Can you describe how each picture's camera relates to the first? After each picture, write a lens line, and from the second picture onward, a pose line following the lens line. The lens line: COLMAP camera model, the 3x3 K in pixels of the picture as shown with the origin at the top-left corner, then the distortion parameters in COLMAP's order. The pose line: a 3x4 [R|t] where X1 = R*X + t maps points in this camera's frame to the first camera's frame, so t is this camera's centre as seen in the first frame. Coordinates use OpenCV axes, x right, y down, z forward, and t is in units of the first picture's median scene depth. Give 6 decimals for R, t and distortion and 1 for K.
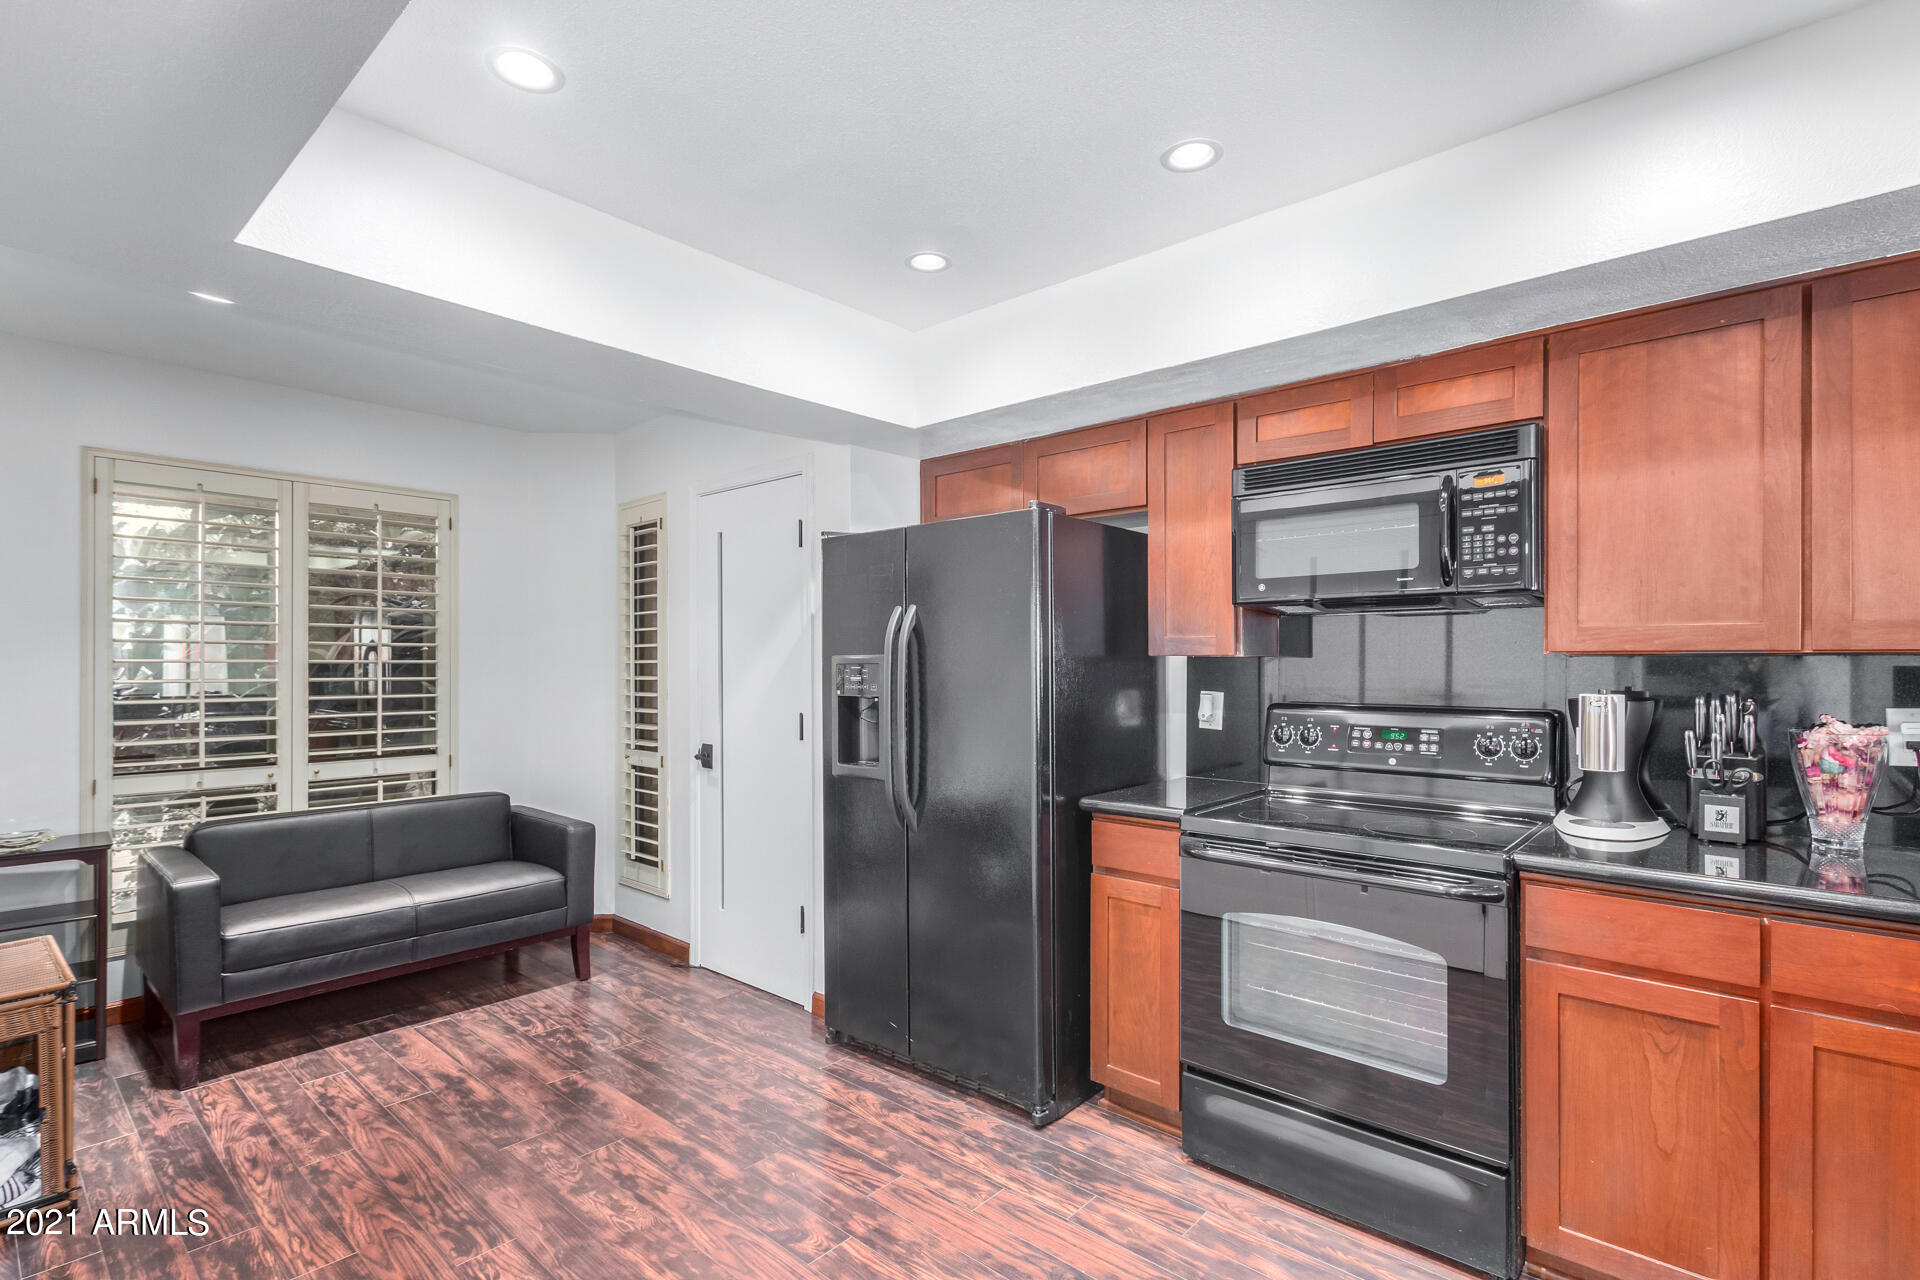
lens RADIAL K [[893.0, 0, 949.8], [0, 893.0, 654.9], [0, 0, 1]] dist [0.000712, 0.000114]
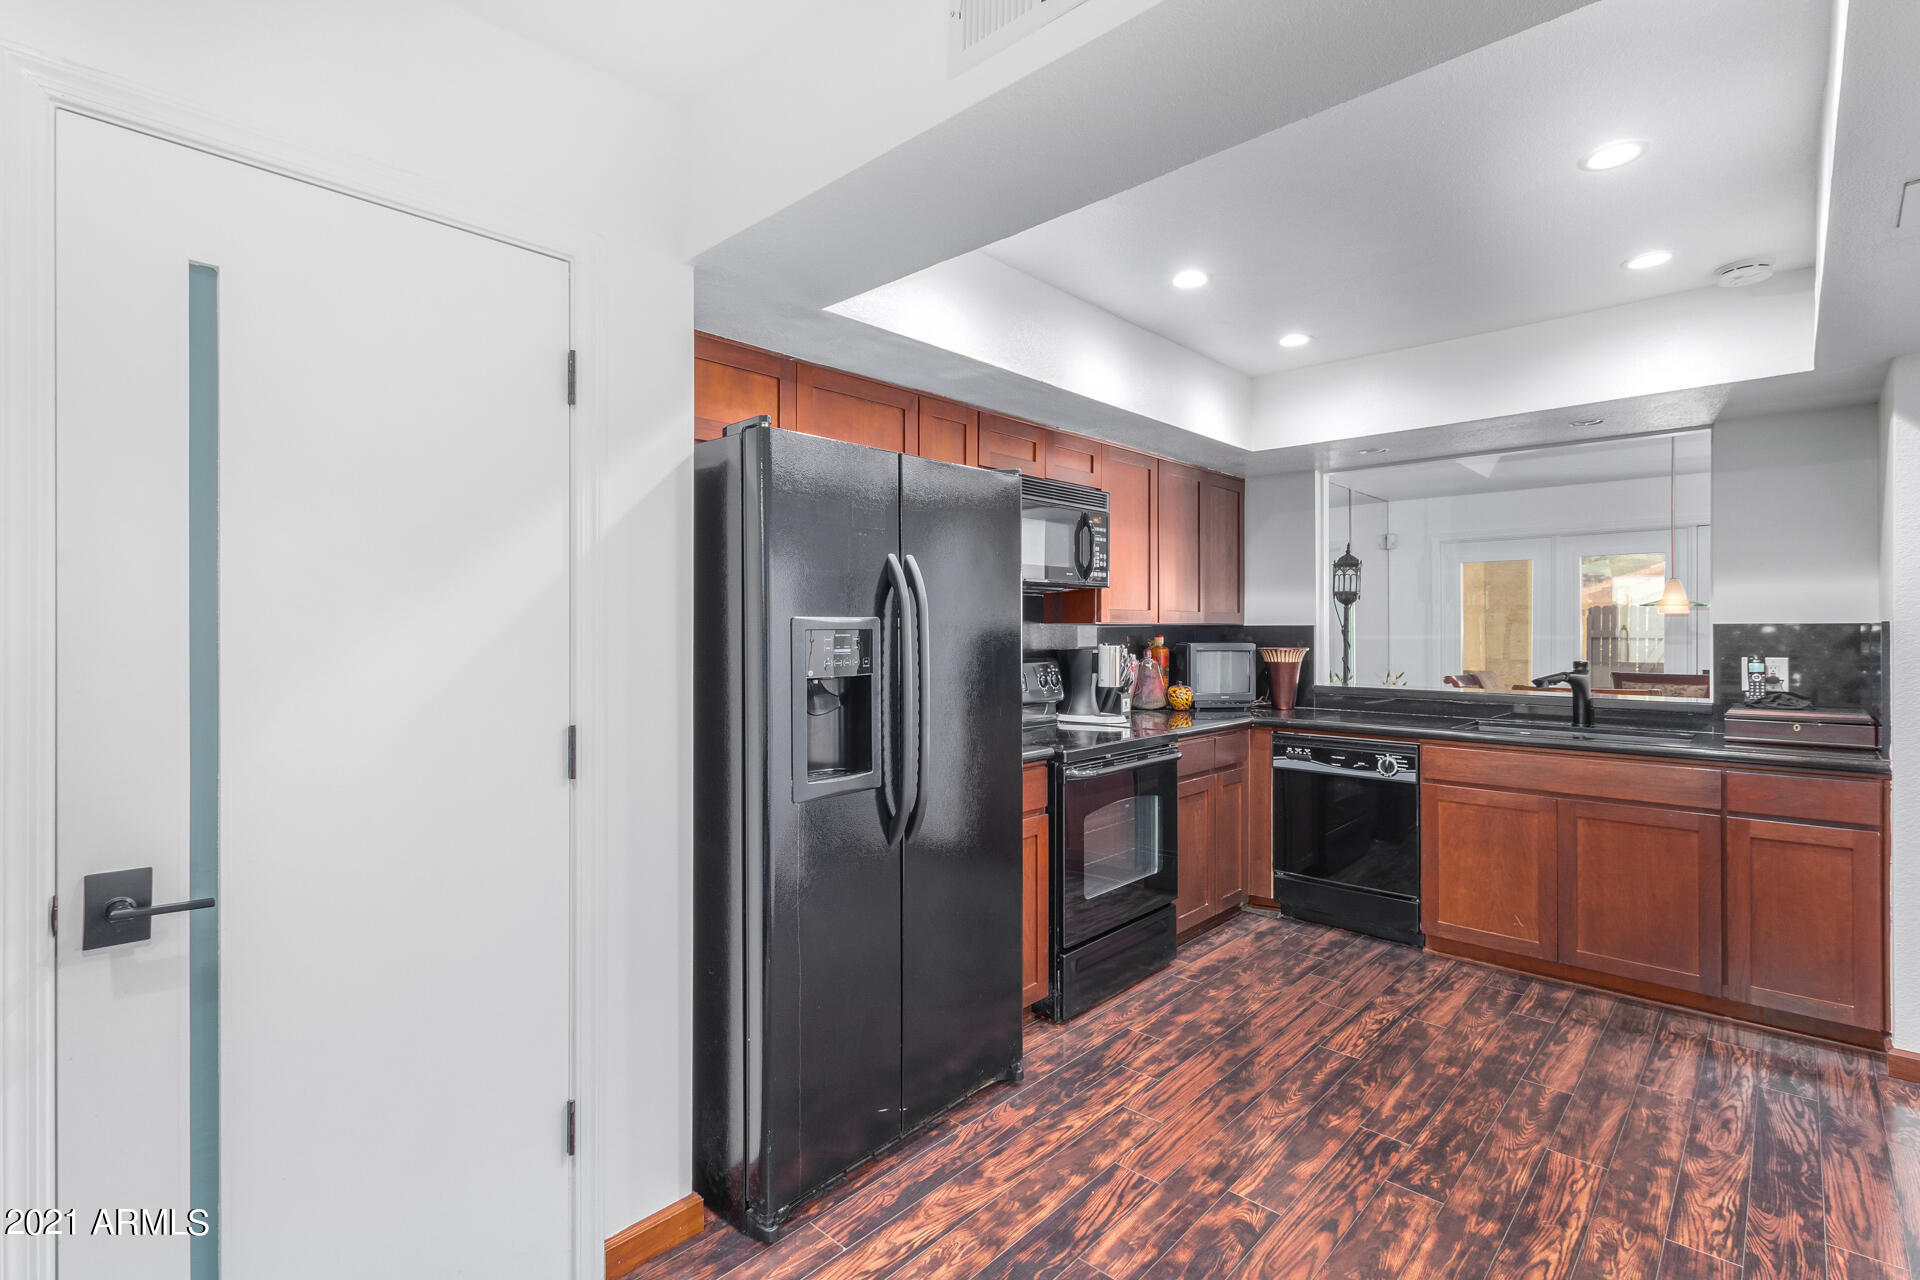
lens RADIAL K [[893.0, 0, 949.5], [0, 893.0, 632.2], [0, 0, 1]] dist [0.000712, 0.000114]
pose [[0.023283, -0.002881, 0.999725, -0.949758], [-0.006549, 0.999974, 0.003034, 0.009381], [-0.999707, -0.006618, 0.023264, 1.084820]]
